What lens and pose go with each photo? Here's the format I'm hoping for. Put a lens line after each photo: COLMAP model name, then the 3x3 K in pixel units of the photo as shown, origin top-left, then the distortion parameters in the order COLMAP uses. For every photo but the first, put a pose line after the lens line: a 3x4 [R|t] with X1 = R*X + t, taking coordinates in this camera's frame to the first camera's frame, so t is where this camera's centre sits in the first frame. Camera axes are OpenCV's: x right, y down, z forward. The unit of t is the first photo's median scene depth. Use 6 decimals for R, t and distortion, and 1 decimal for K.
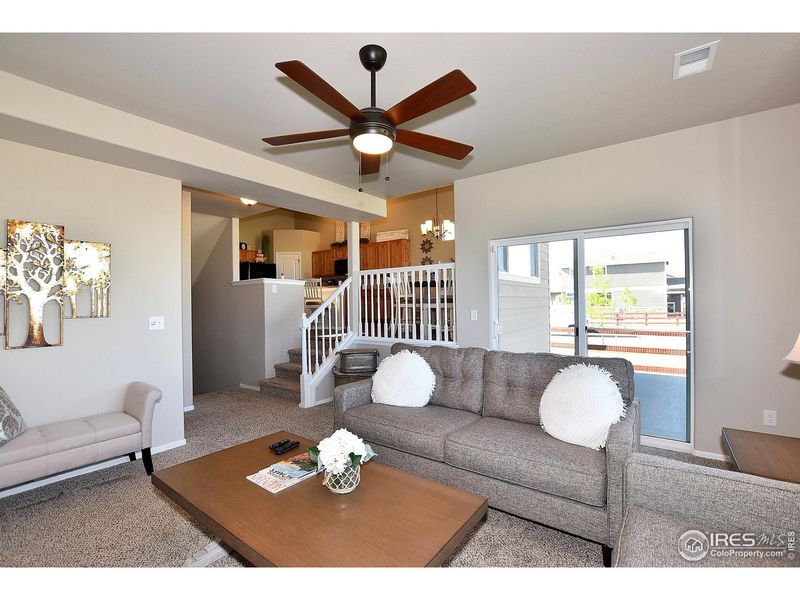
lens RADIAL K [[362.4, 0, 402.7], [0, 362.4, 301.1], [0, 0, 1]] dist [-0.028751, 0.000532]
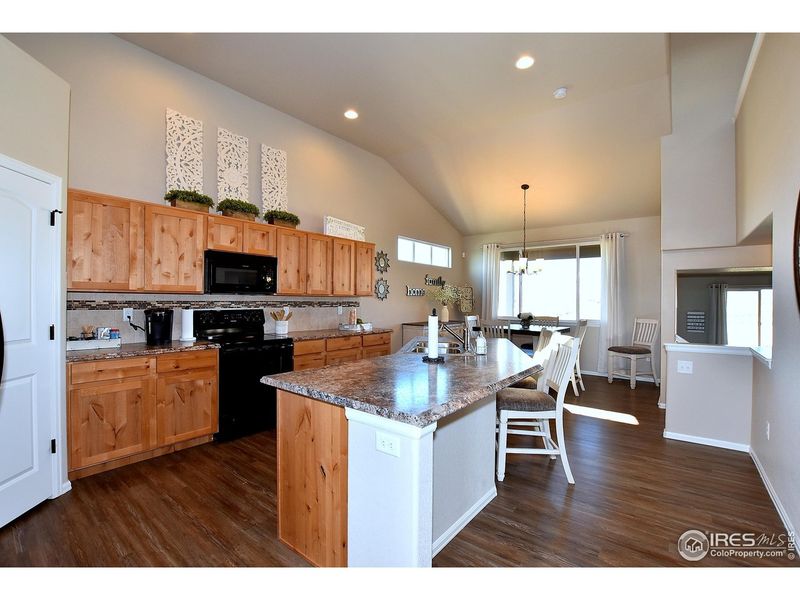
lens RADIAL K [[362.4, 0, 402.7], [0, 362.4, 301.1], [0, 0, 1]] dist [-0.028751, 0.000532]
pose [[0.034309, 0.014754, 0.999302, -0.513562], [-0.012601, 0.999818, -0.014329, -0.061907], [-0.999332, -0.012101, 0.034489, 0.814141]]
